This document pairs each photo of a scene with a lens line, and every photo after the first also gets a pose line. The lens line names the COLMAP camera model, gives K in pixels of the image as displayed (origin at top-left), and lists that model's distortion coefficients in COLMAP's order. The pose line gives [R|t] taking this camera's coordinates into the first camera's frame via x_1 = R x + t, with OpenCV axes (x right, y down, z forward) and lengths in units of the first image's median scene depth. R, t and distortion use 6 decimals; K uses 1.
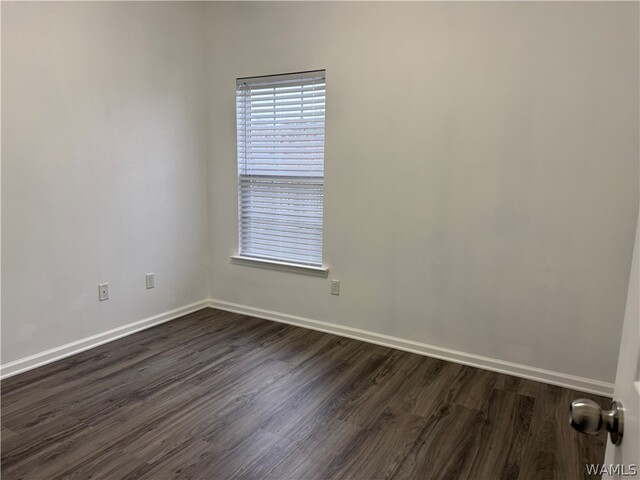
lens RADIAL K [[456.8, 0, 320.0], [0, 456.8, 240.0], [0, 0, 1]] dist [0.115799, -0.173728]
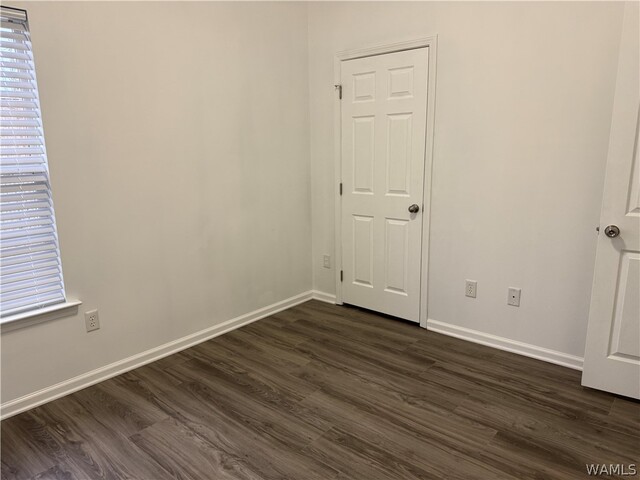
lens RADIAL K [[456.8, 0, 320.0], [0, 456.8, 240.0], [0, 0, 1]] dist [0.115799, -0.173728]
pose [[0.186561, -0.221552, 0.957136, -0.679656], [0.173997, 0.966291, 0.189756, -0.115568], [-0.966913, 0.131138, 0.218822, 0.546585]]
